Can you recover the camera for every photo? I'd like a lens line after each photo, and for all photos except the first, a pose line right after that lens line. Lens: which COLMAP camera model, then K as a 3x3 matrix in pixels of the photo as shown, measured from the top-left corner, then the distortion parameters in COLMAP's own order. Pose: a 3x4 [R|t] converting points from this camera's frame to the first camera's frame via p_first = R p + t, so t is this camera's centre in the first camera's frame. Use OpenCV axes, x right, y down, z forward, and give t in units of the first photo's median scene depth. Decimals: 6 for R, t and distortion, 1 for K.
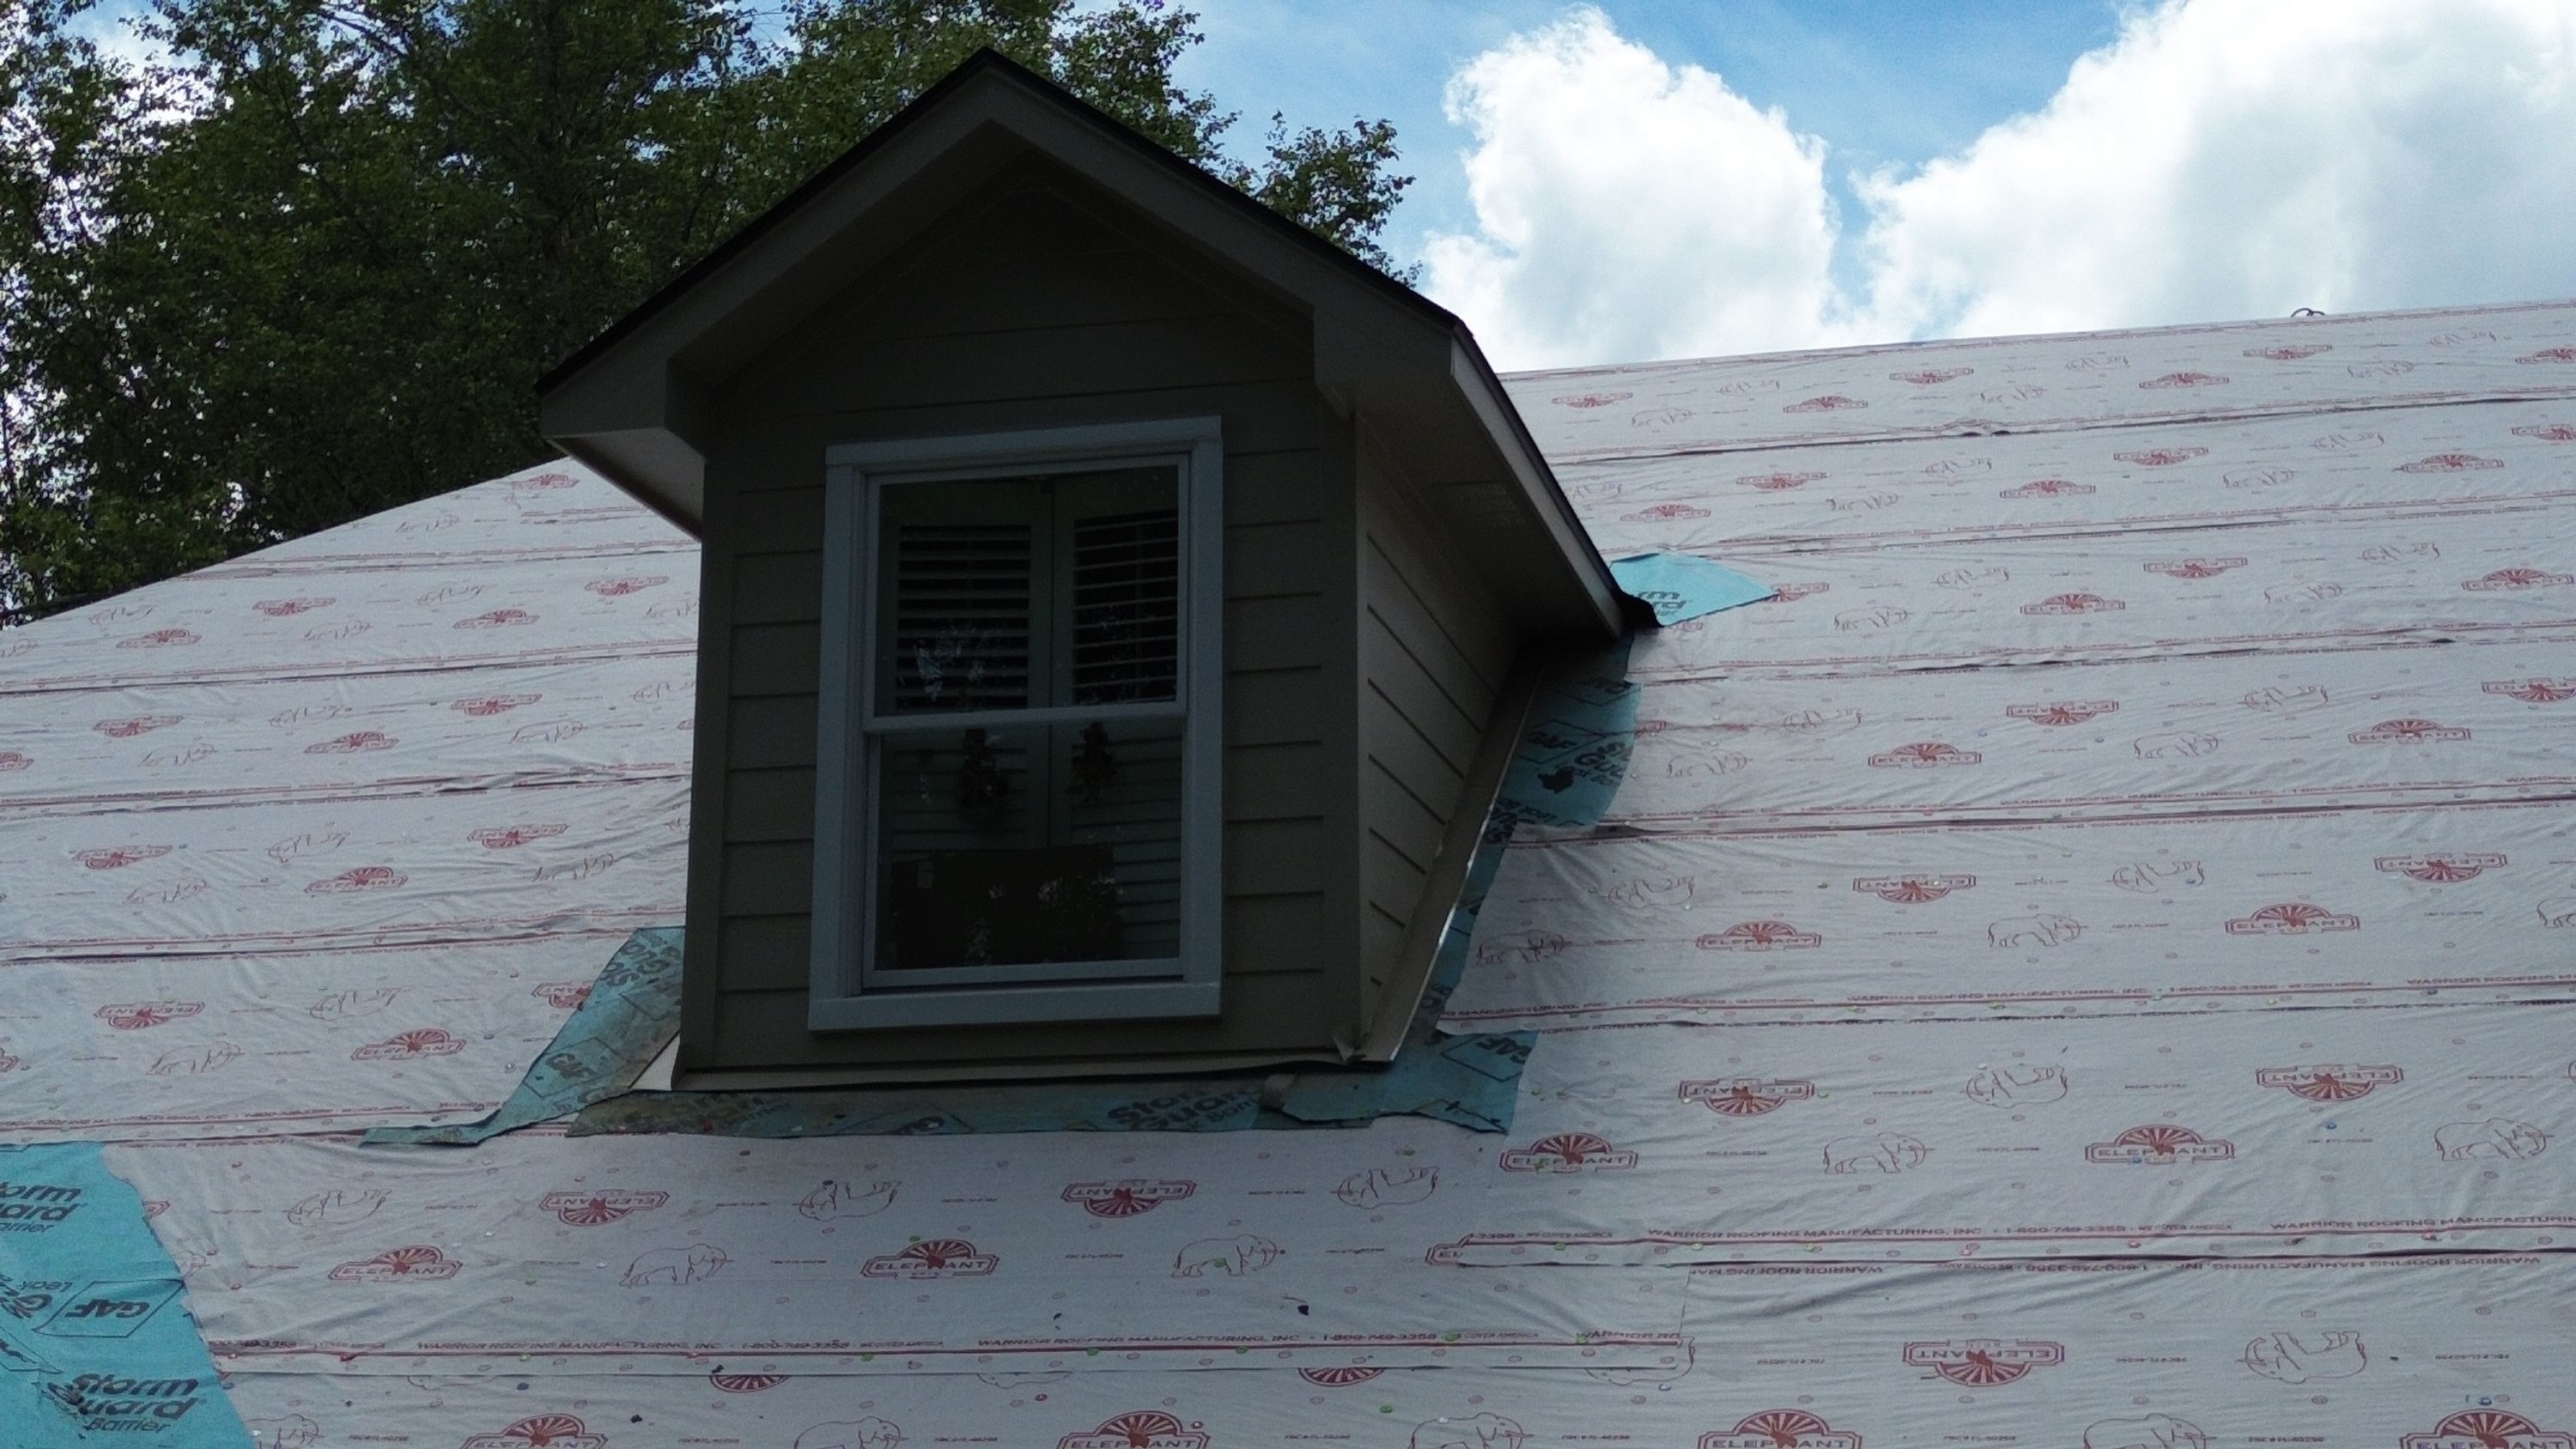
lens RADIAL K [[3691.4, 0, 1288.2], [0, 3691.4, 774.0], [0, 0, 1]] dist [0.176811, -0.659833]
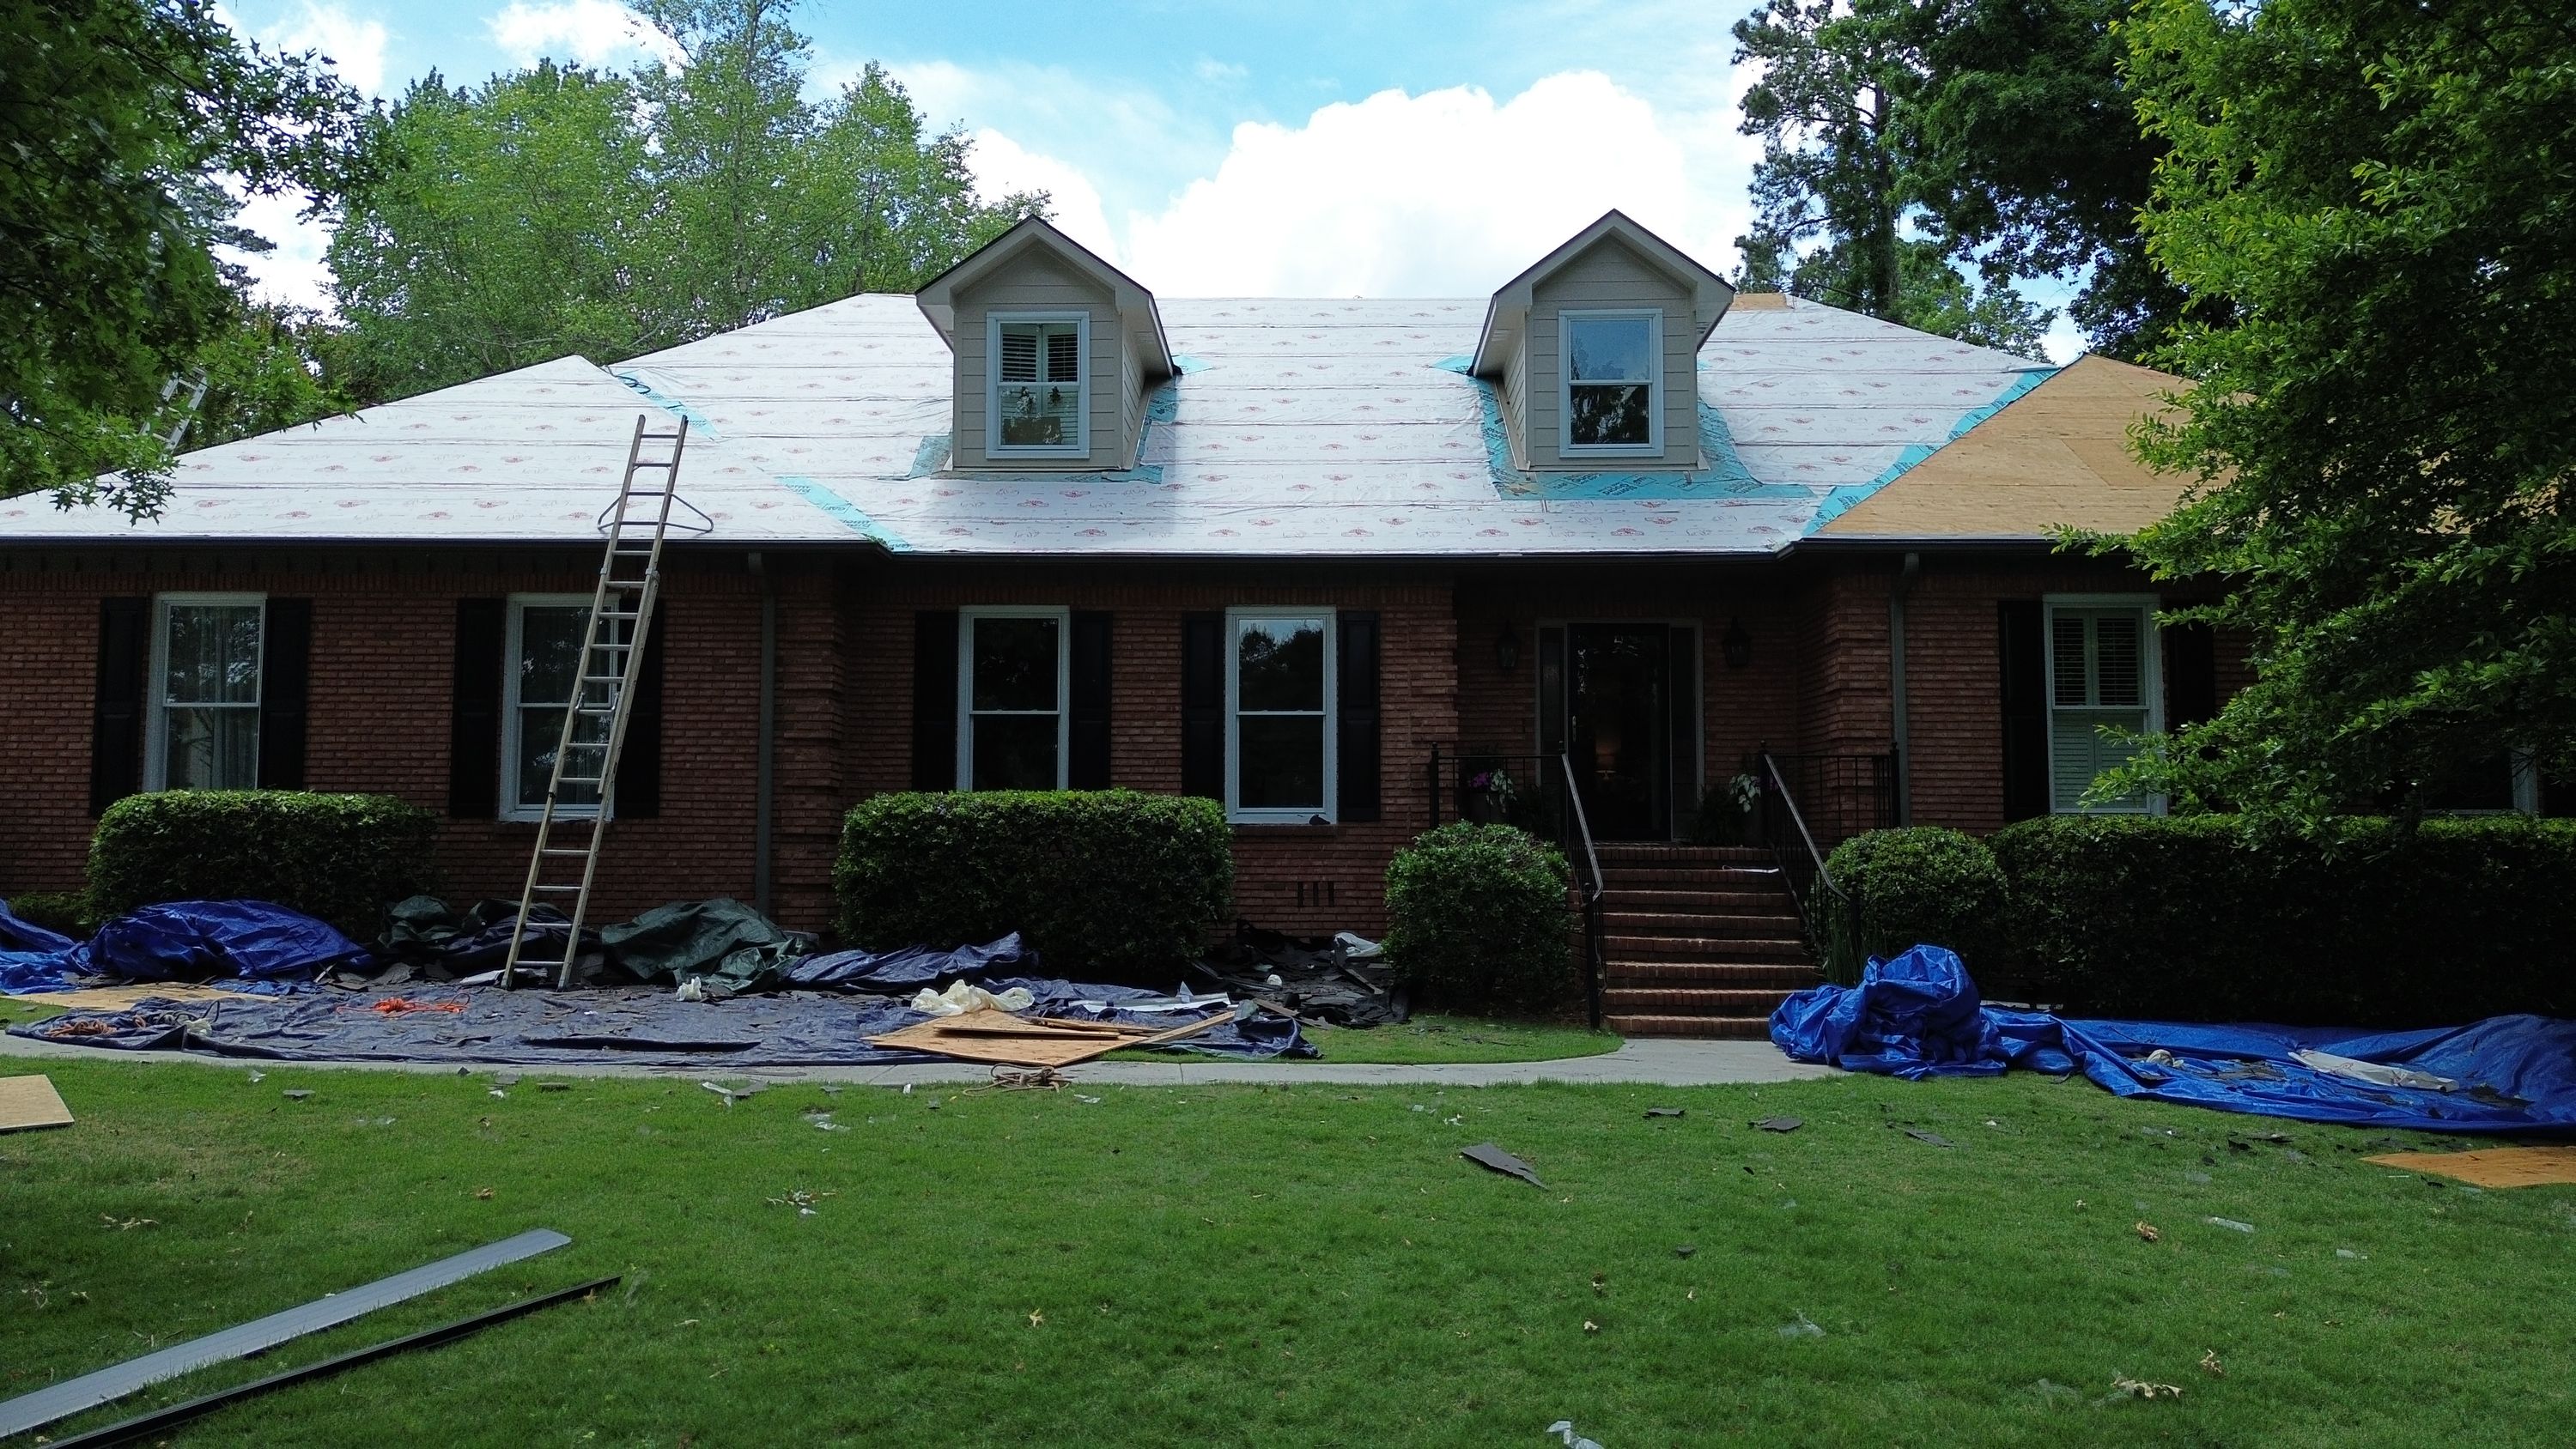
lens RADIAL K [[1876.7, 0, 1269.8], [0, 1876.7, 725.0], [0, 0, 1]] dist [0.073705, -0.079203]
pose [[0.979140, 0.020064, 0.202195, -0.230054], [-0.045967, 0.991187, 0.124242, 0.085829], [-0.197920, -0.130944, 0.971432, -1.102180]]
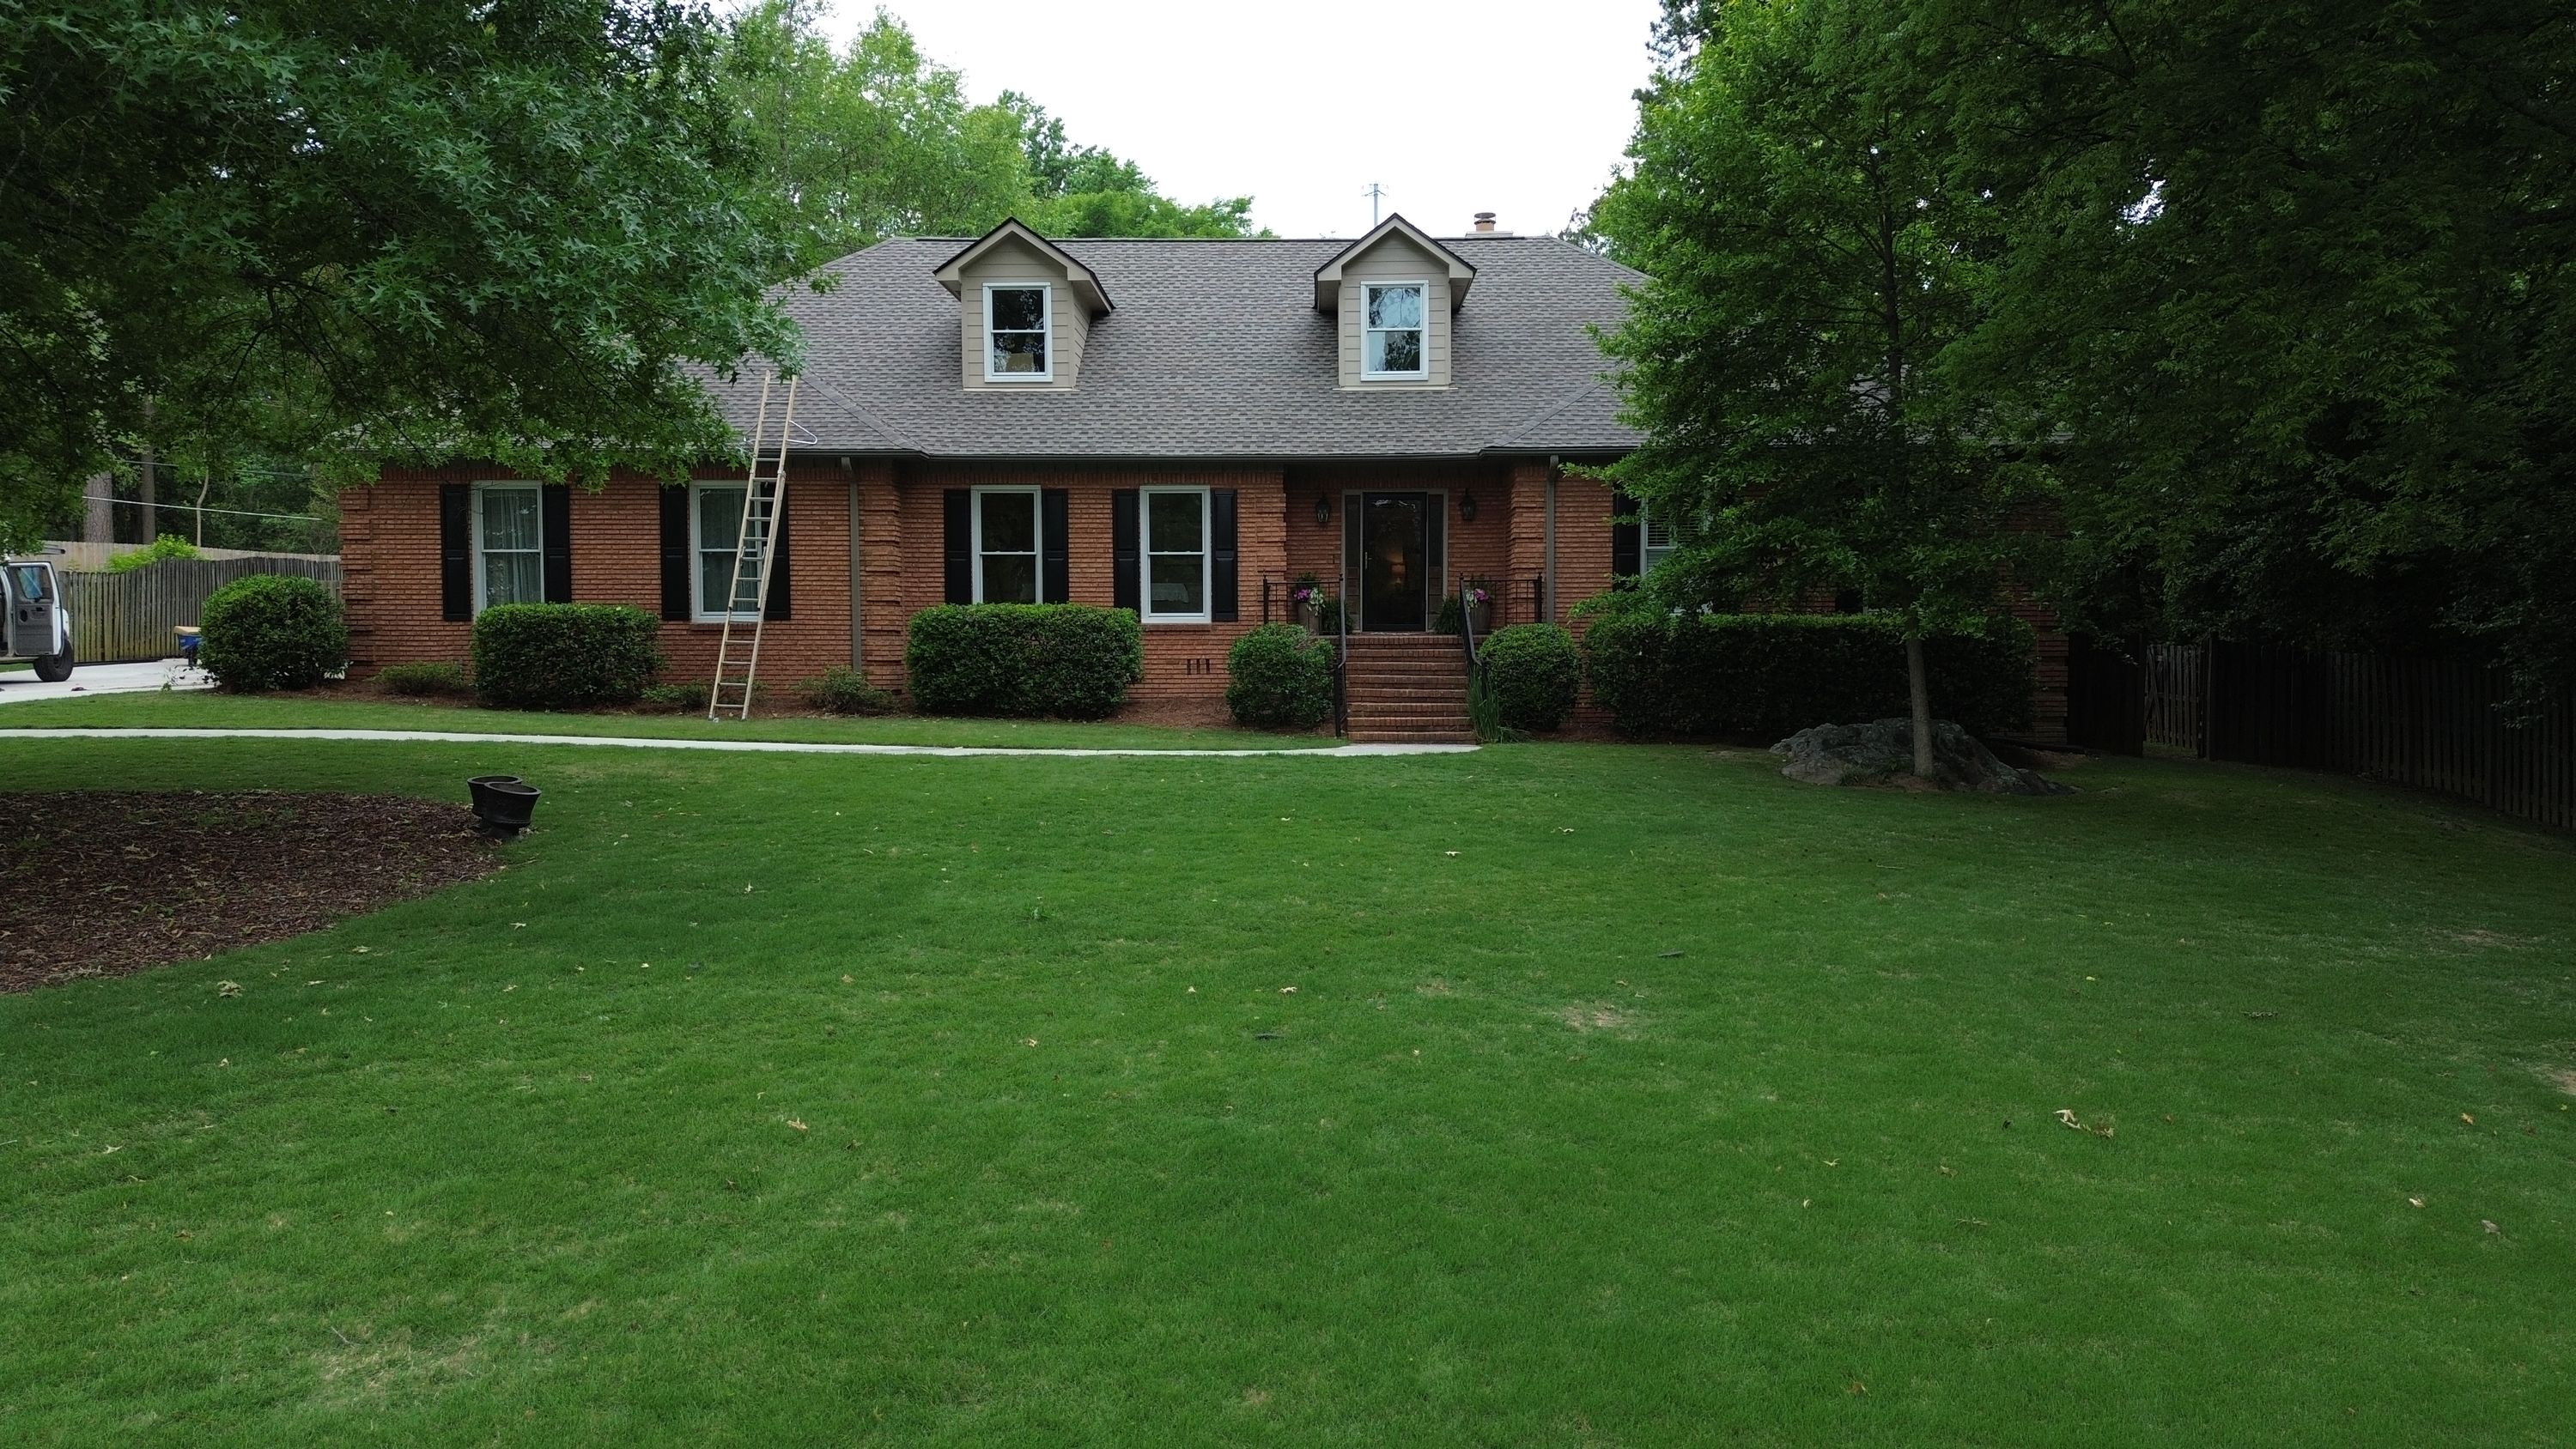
lens RADIAL K [[1929.8, 0, 1279.6], [0, 1929.8, 783.1], [0, 0, 1]] dist [0.065135, -0.002347]
pose [[0.978282, -0.014253, 0.206789, -0.320169], [-0.041734, 0.963659, 0.263856, -0.160987], [-0.203035, -0.266756, 0.942135, -2.317162]]
